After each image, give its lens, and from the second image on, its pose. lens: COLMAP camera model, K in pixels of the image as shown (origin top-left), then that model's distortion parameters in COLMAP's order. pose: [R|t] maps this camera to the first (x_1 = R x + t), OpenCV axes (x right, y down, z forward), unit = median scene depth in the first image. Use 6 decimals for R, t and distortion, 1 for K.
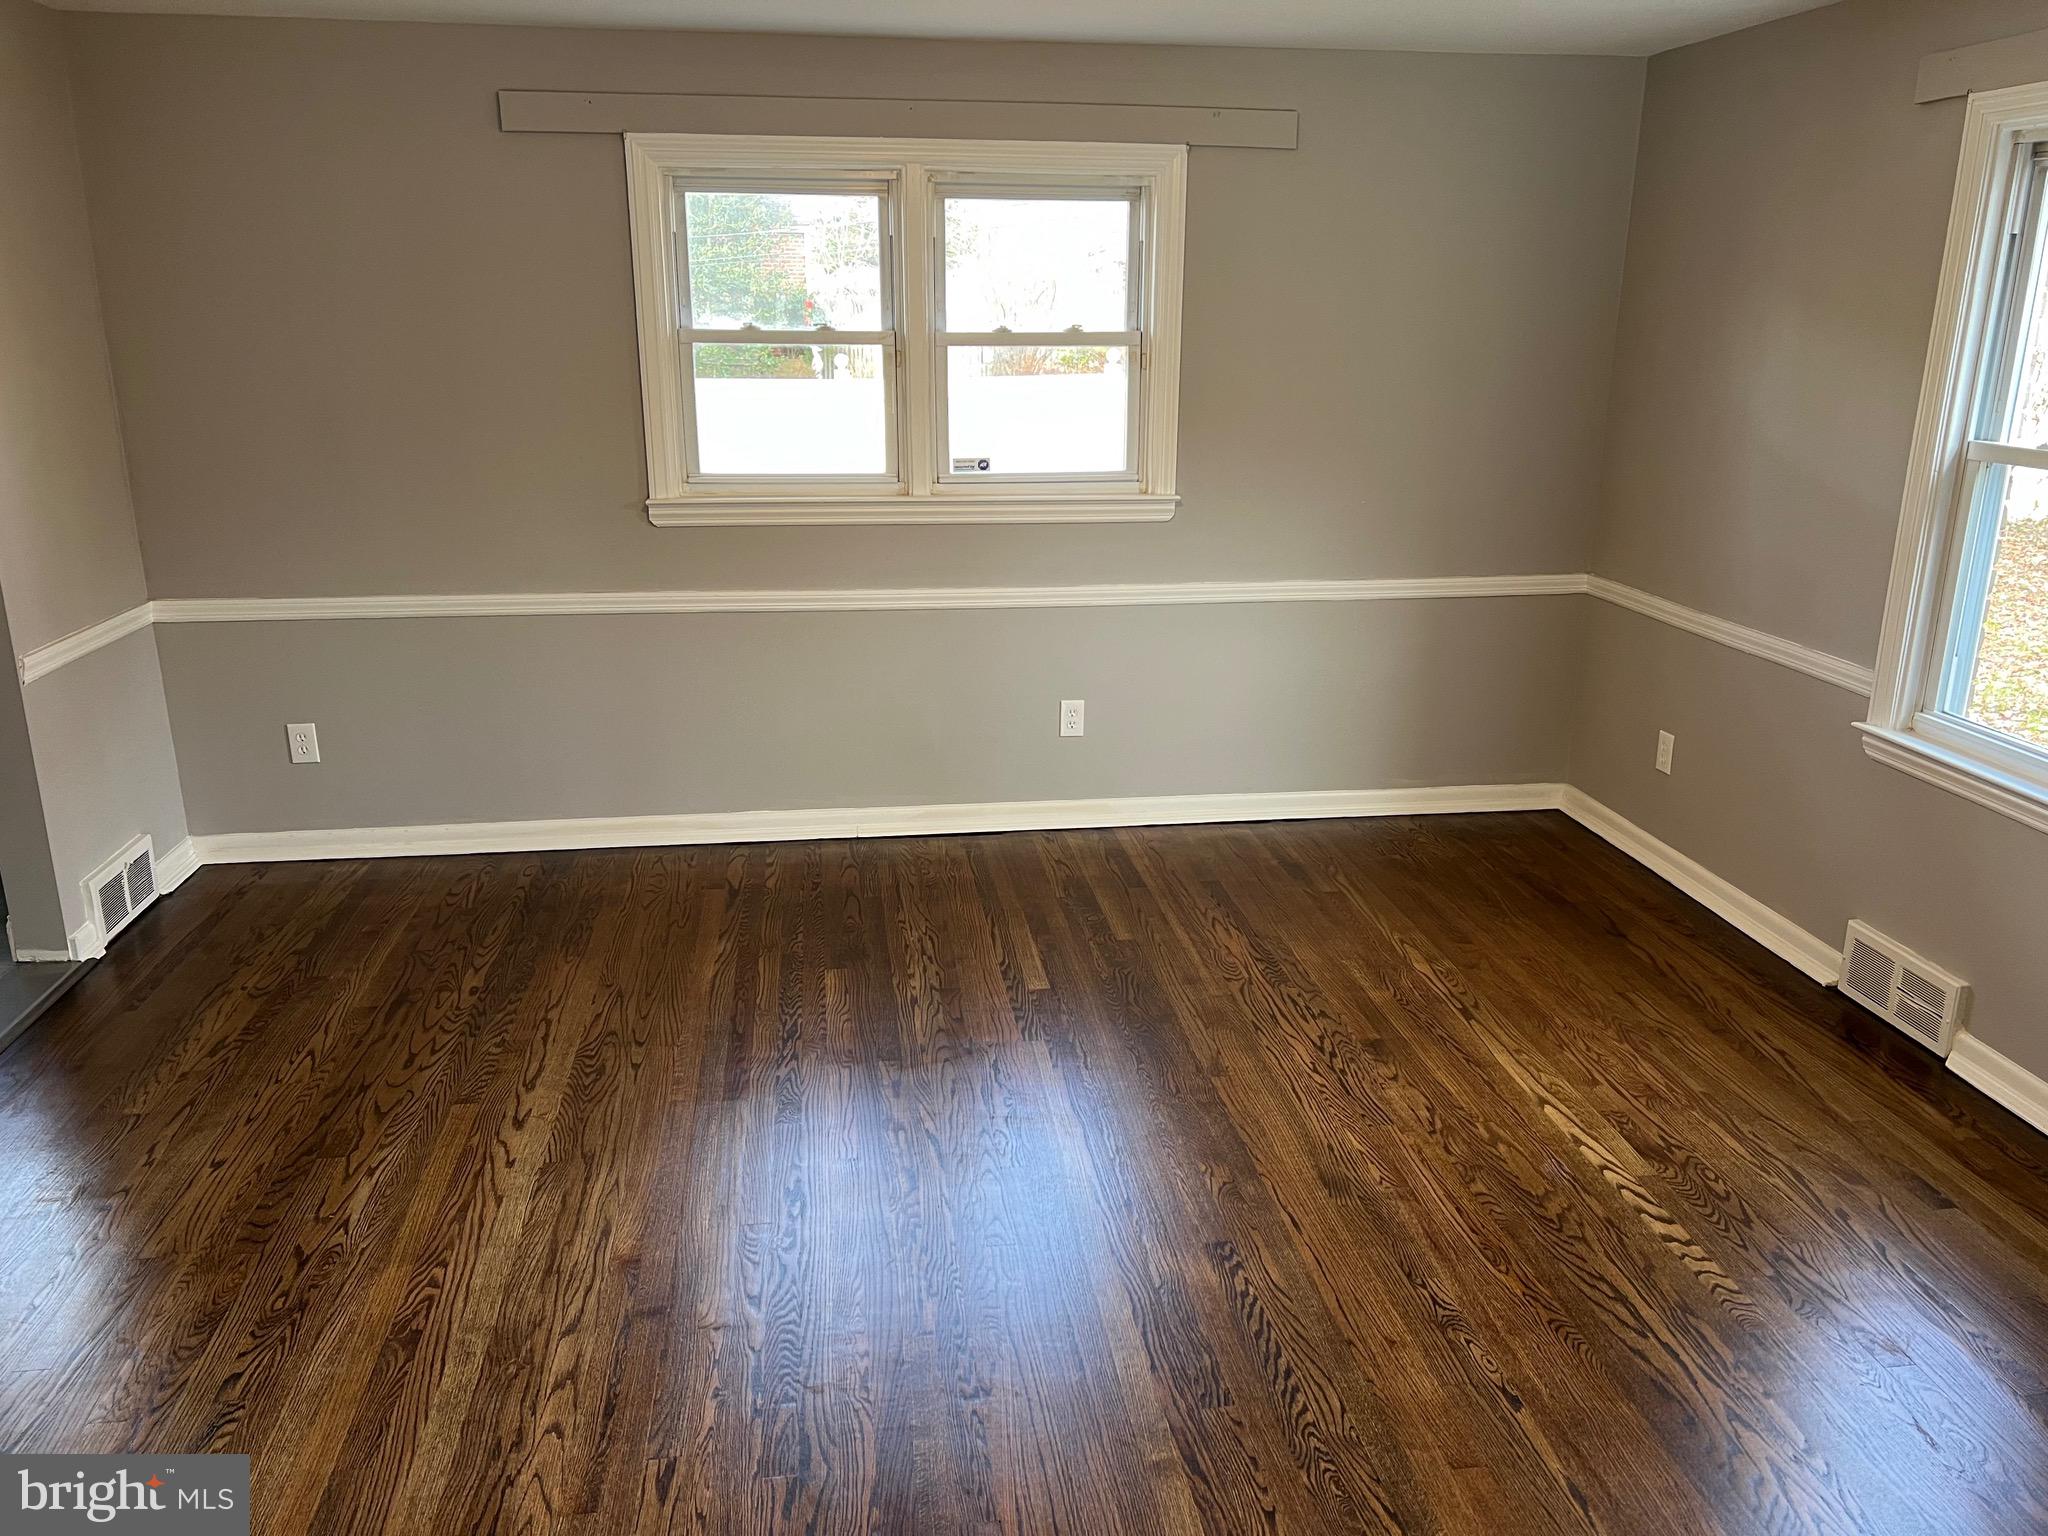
lens RADIAL K [[1537.8, 0, 1029.9], [0, 1537.8, 765.3], [0, 0, 1]] dist [0.054600, -0.063678]
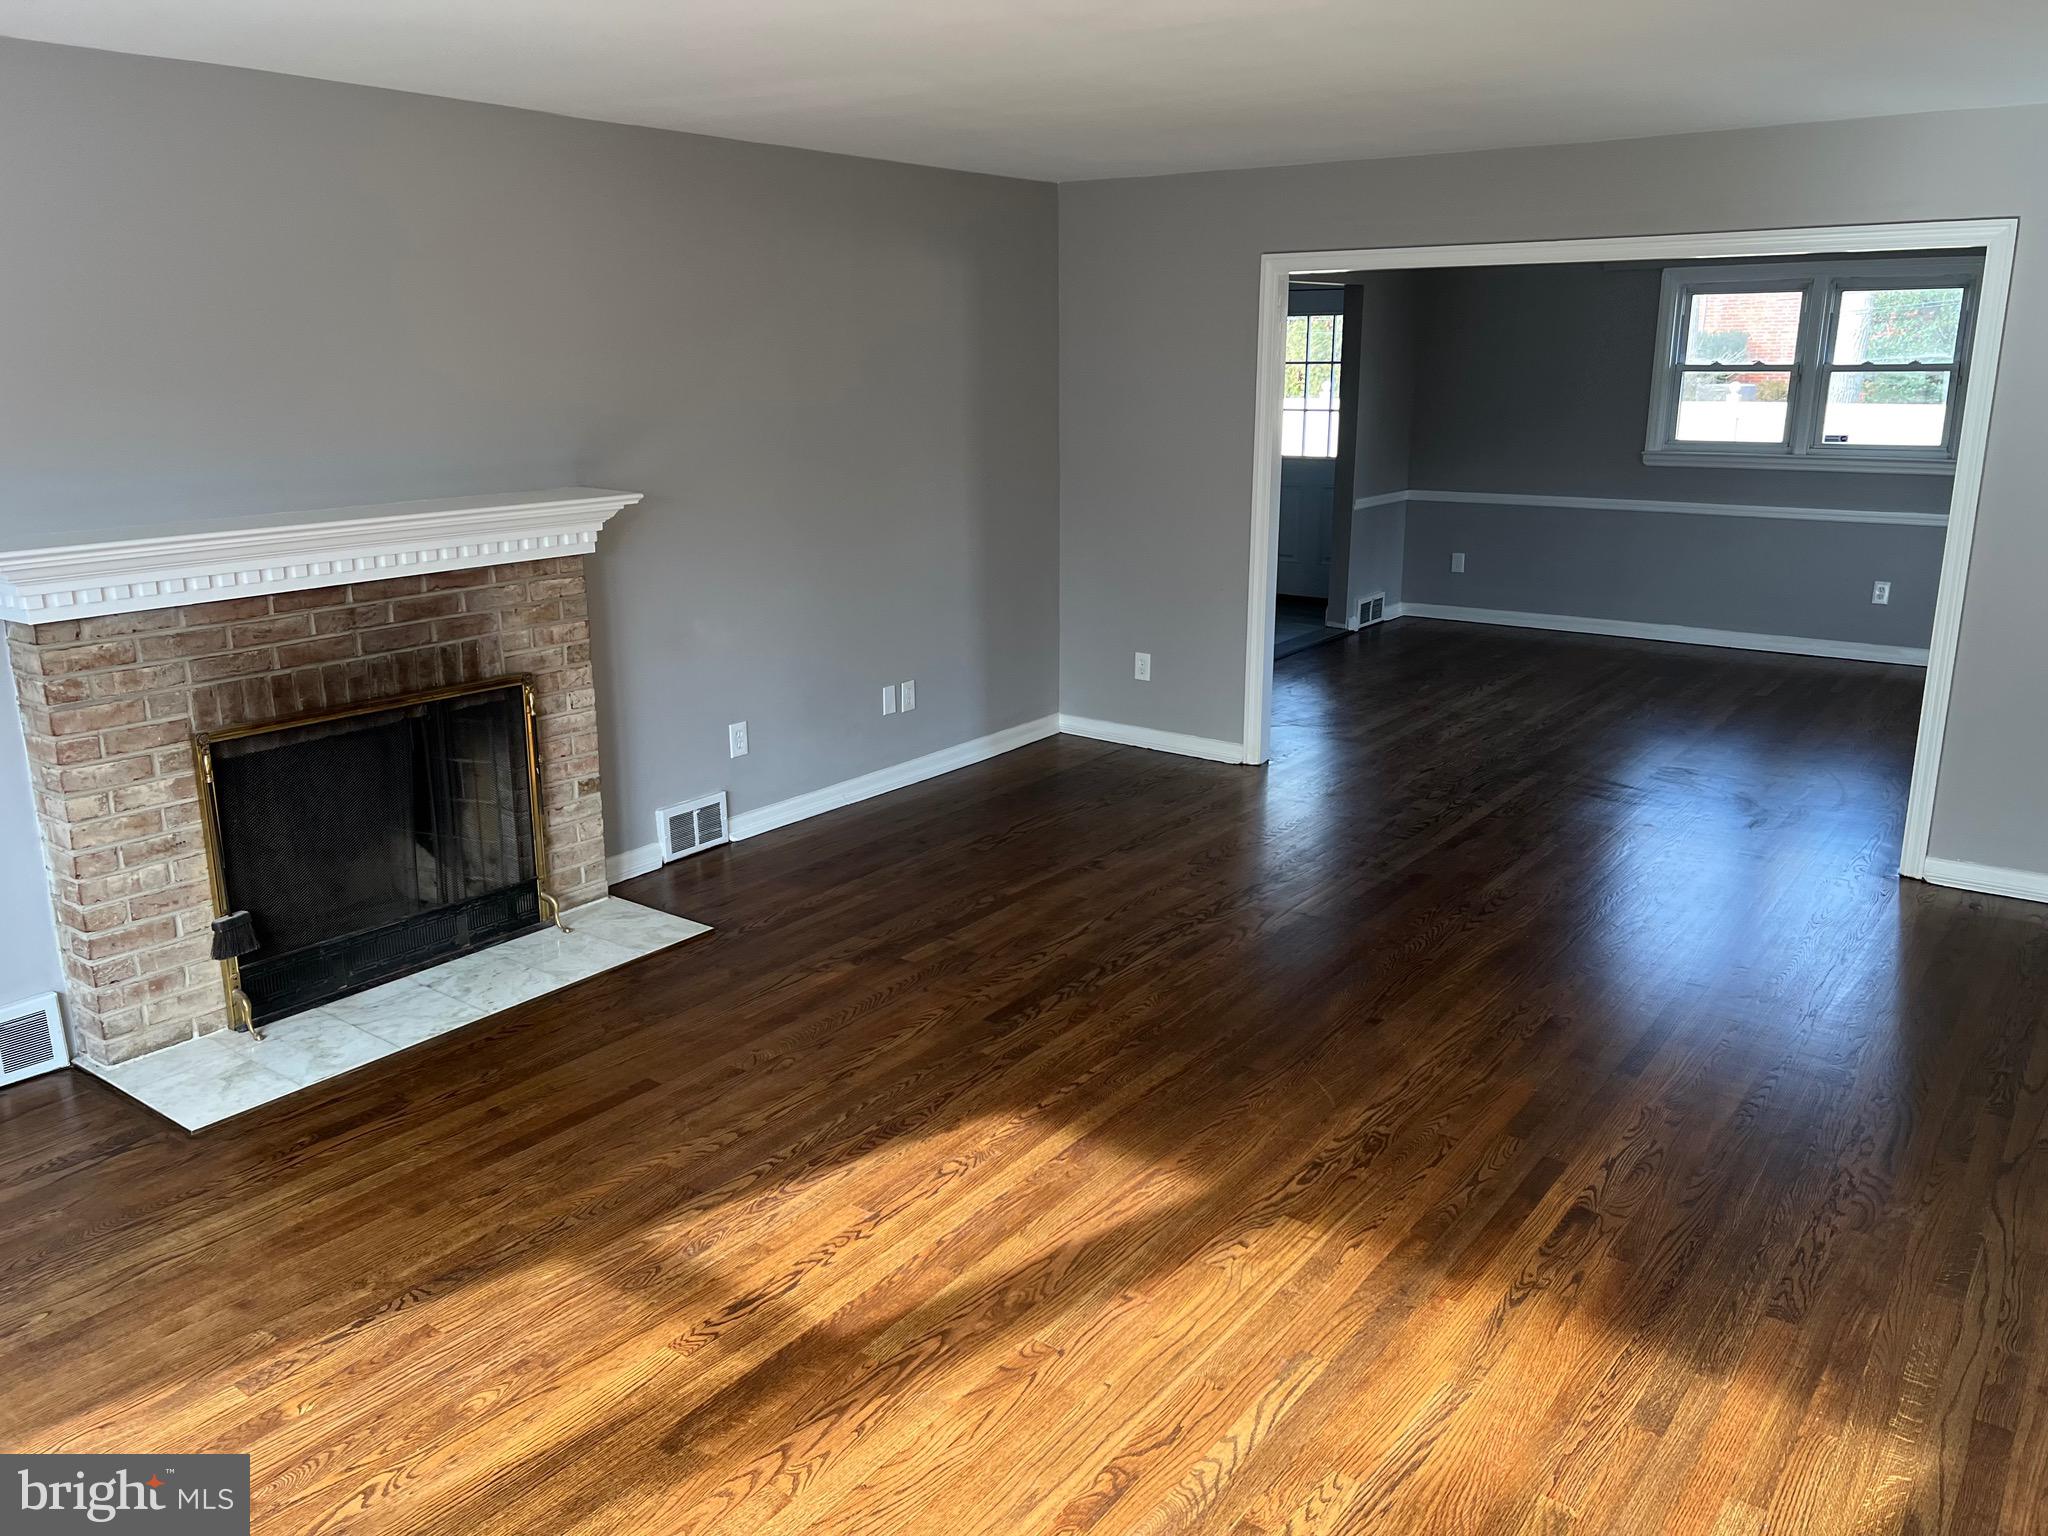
lens RADIAL K [[1548.3, 0, 1022.7], [0, 1548.3, 733.3], [0, 0, 1]] dist [0.048012, -0.049365]
pose [[0.711177, 0.161111, -0.684303, 0.582933], [-0.190131, 0.981190, 0.033411, 0.252347], [0.676814, 0.106347, 0.728432, -0.894095]]
